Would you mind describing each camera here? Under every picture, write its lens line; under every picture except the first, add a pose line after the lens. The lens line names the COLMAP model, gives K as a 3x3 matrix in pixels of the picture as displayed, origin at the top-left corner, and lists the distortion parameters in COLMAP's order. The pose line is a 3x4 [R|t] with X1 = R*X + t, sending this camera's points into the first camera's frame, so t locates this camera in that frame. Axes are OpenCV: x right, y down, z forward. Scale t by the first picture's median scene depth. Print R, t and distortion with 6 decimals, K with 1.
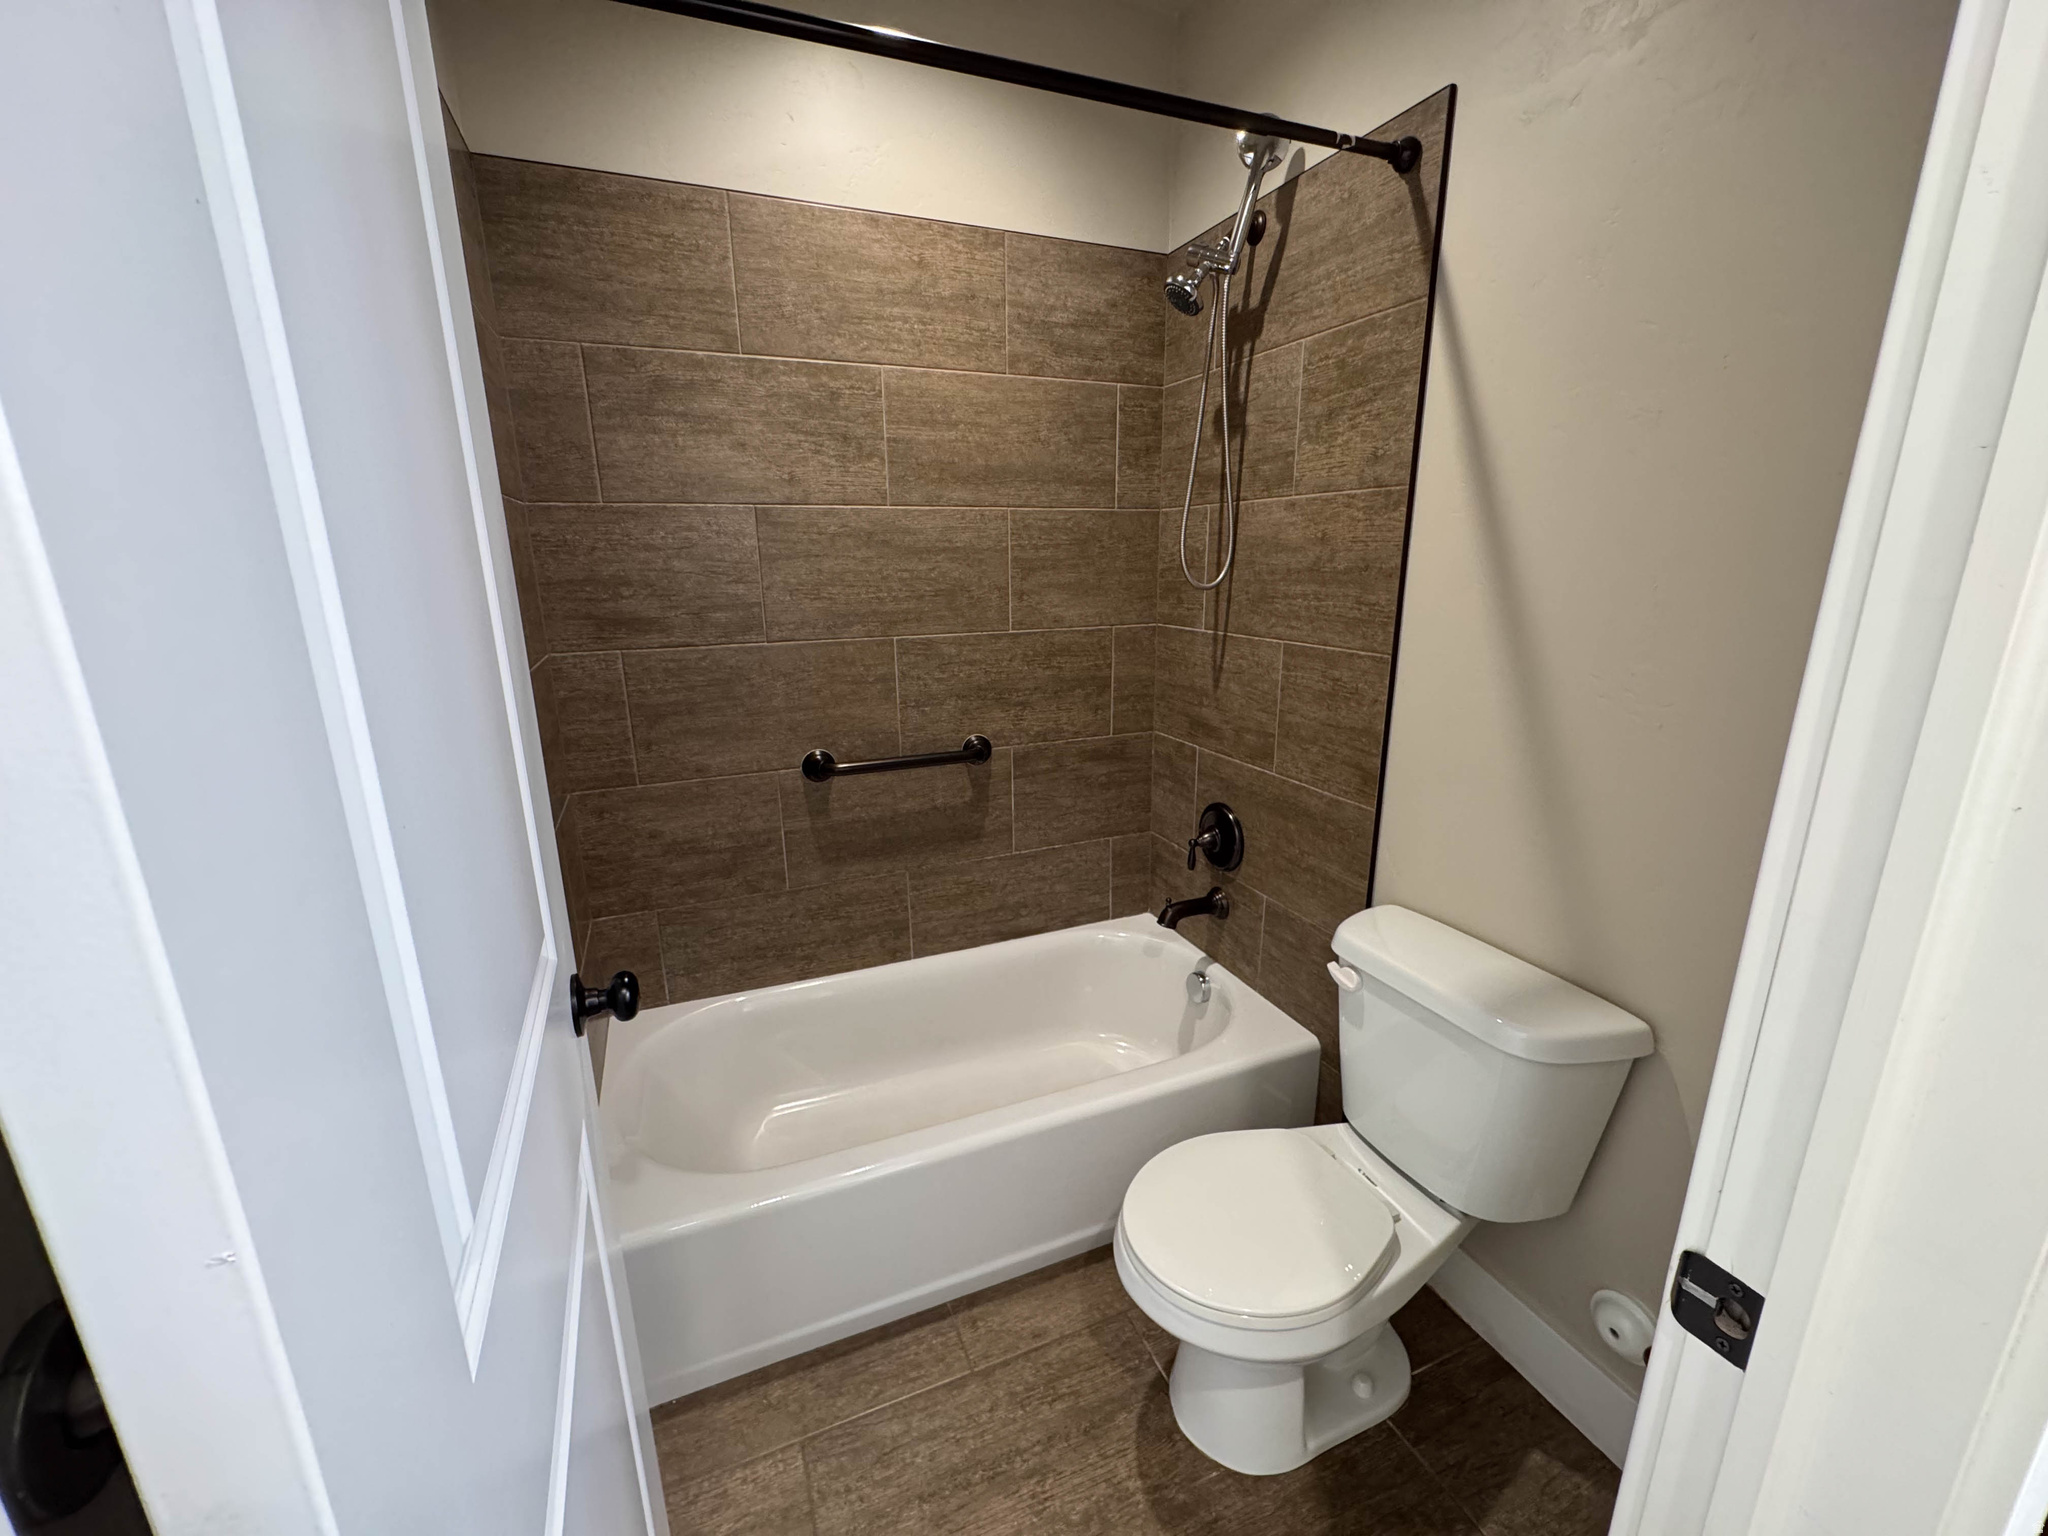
lens RADIAL K [[821.7, 0, 1022.9], [0, 821.7, 766.3], [0, 0, 1]] dist [0.001190, -0.000031]
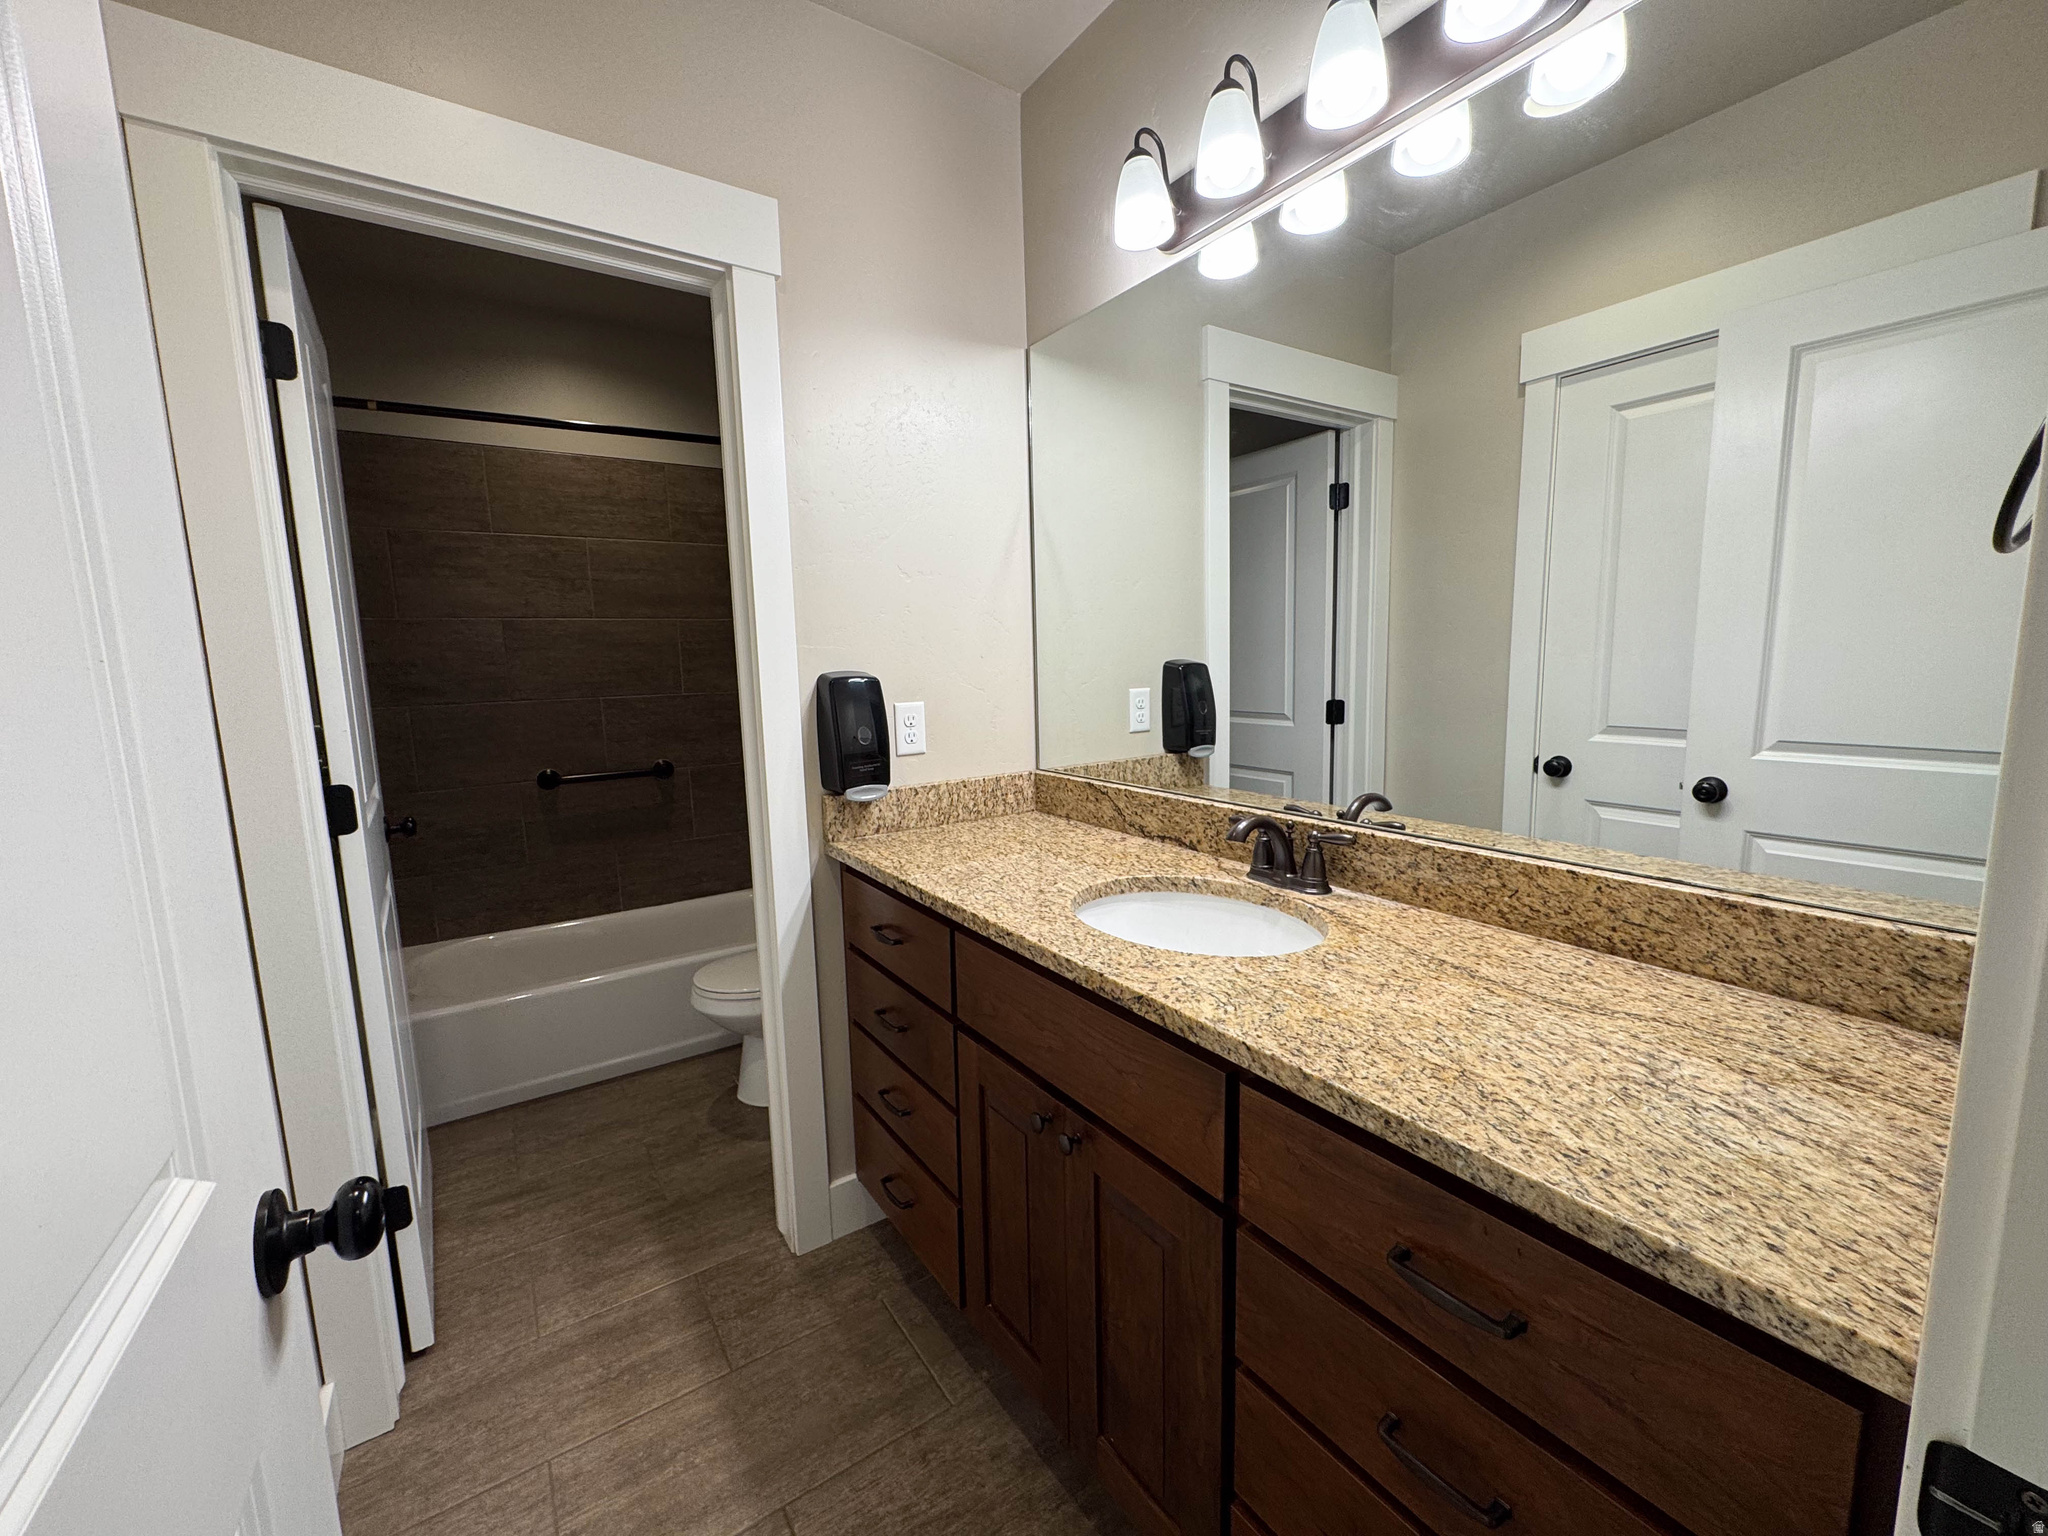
lens RADIAL K [[821.7, 0, 1022.0], [0, 821.7, 768.2], [0, 0, 1]] dist [0.001190, -0.000031]
pose [[0.980004, -0.041158, 0.194676, 0.345080], [0.064383, 0.991332, -0.114521, 0.224535], [-0.188275, 0.124765, 0.974159, -0.729097]]
